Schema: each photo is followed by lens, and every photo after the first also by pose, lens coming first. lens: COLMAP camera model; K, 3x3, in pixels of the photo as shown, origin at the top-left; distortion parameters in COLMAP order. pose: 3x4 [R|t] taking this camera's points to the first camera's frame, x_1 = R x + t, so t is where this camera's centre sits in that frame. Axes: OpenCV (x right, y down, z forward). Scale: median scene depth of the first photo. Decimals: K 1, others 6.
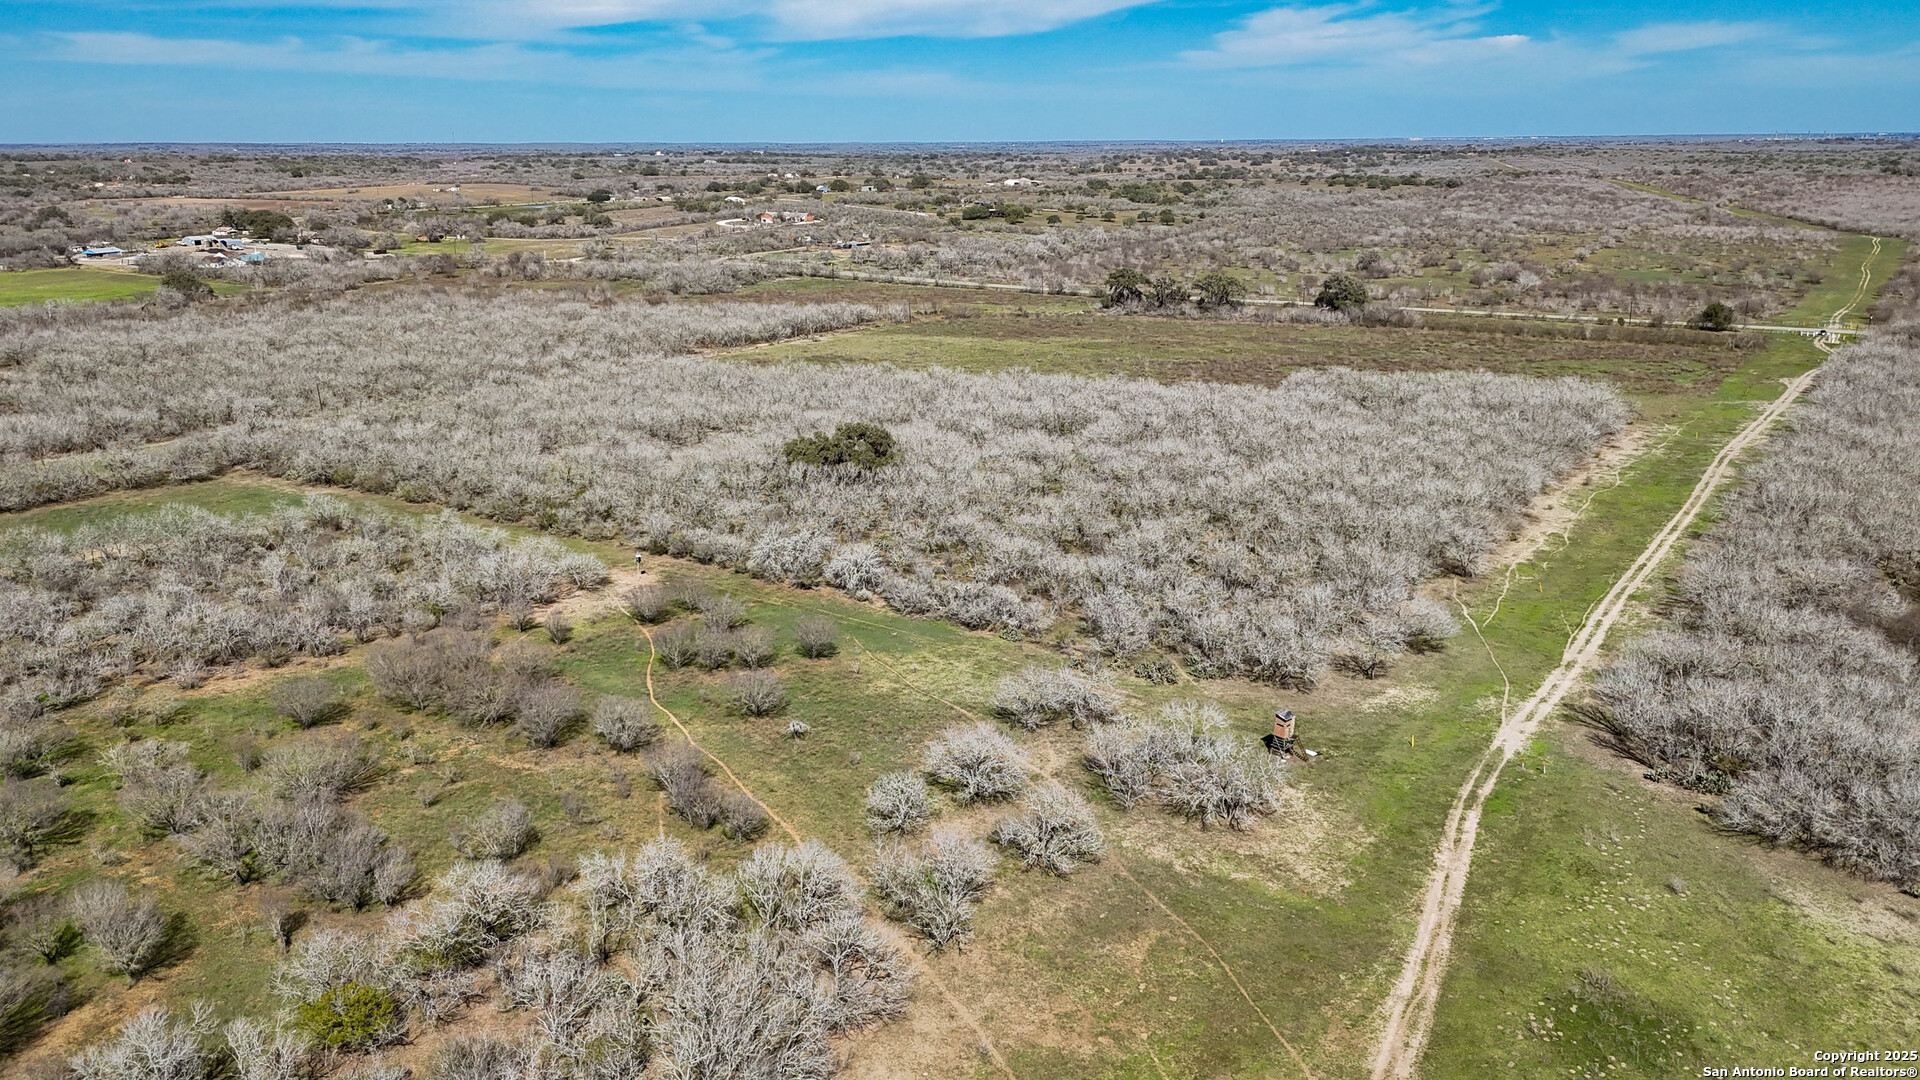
lens RADIAL K [[1399.2, 0, 963.5], [0, 1399.2, 538.3], [0, 0, 1]] dist [0.080863, -0.079429]
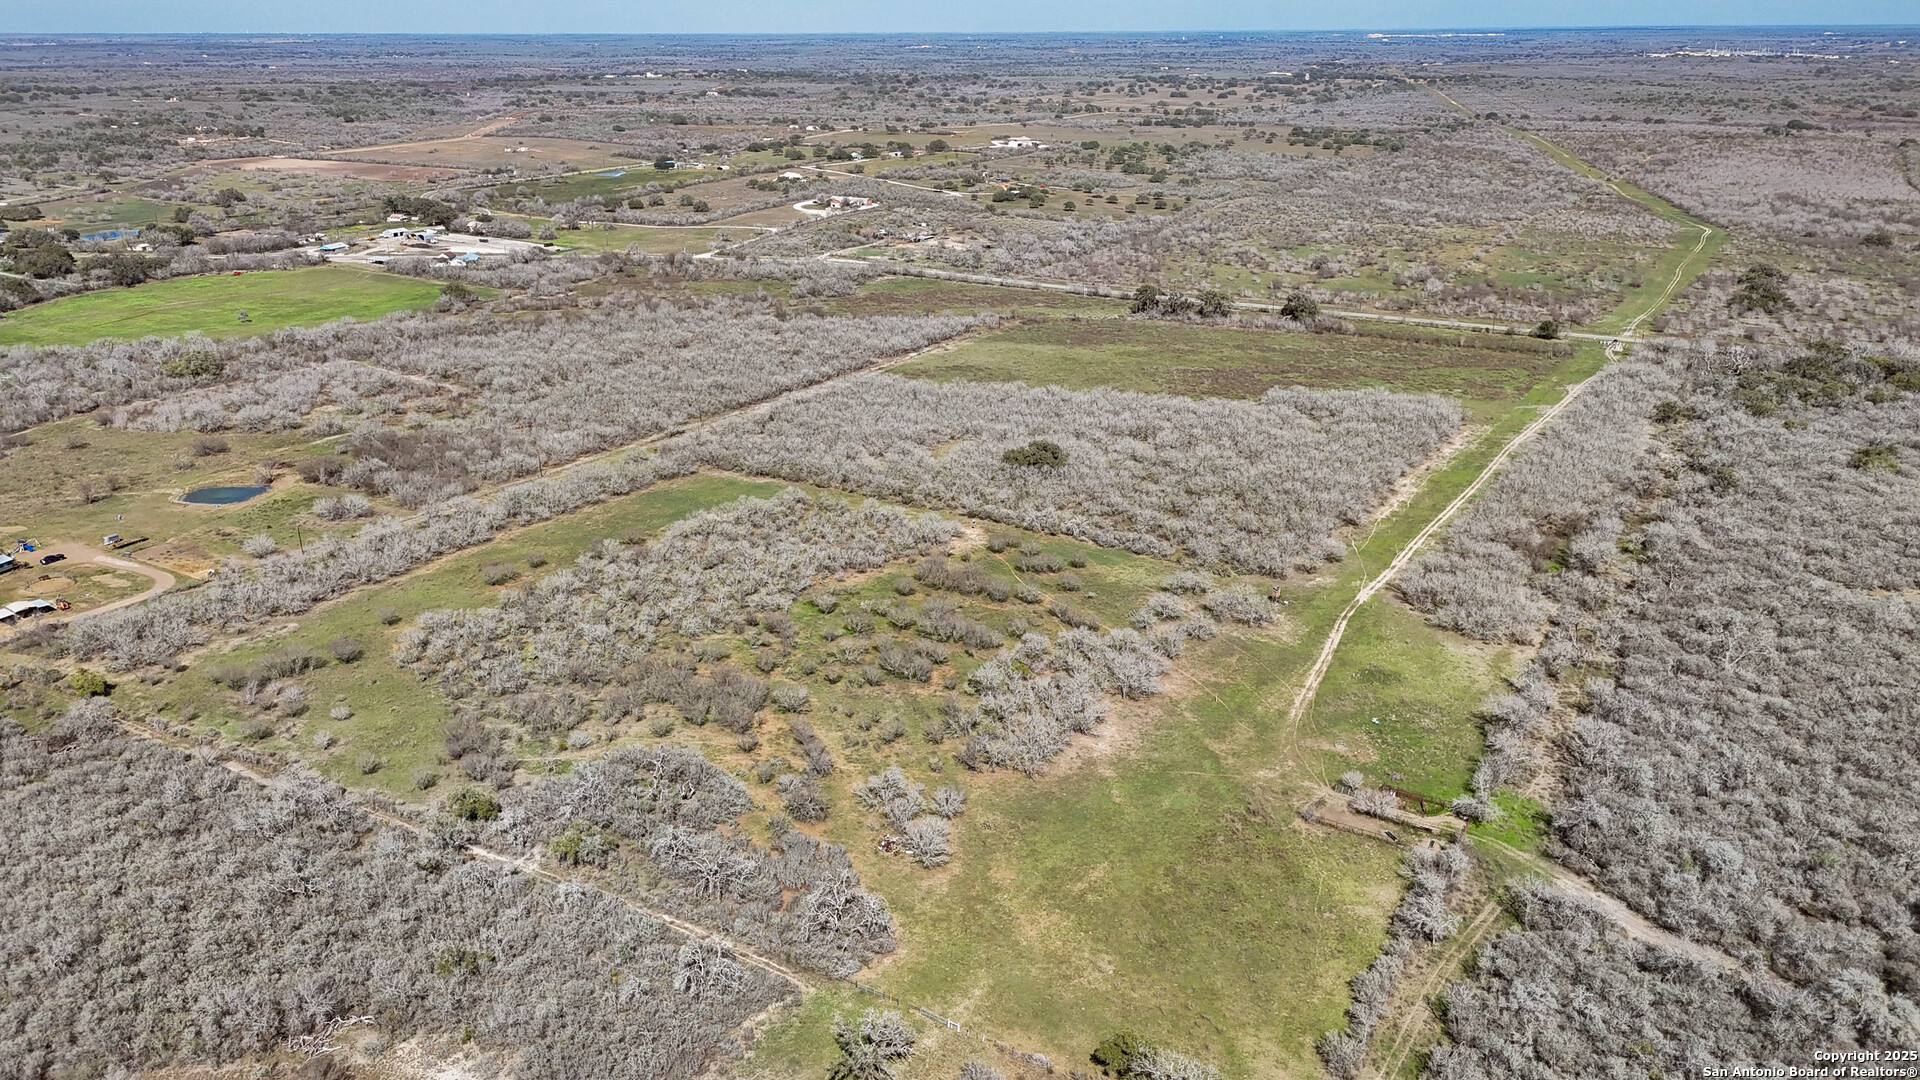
lens RADIAL K [[1399.2, 0, 958.7], [0, 1399.2, 541.6], [0, 0, 1]] dist [0.080863, -0.079429]
pose [[0.999606, -0.008832, 0.026638, -0.285572], [0.006800, 0.997130, 0.075409, -0.107244], [-0.027227, -0.075198, 0.996797, -1.047620]]
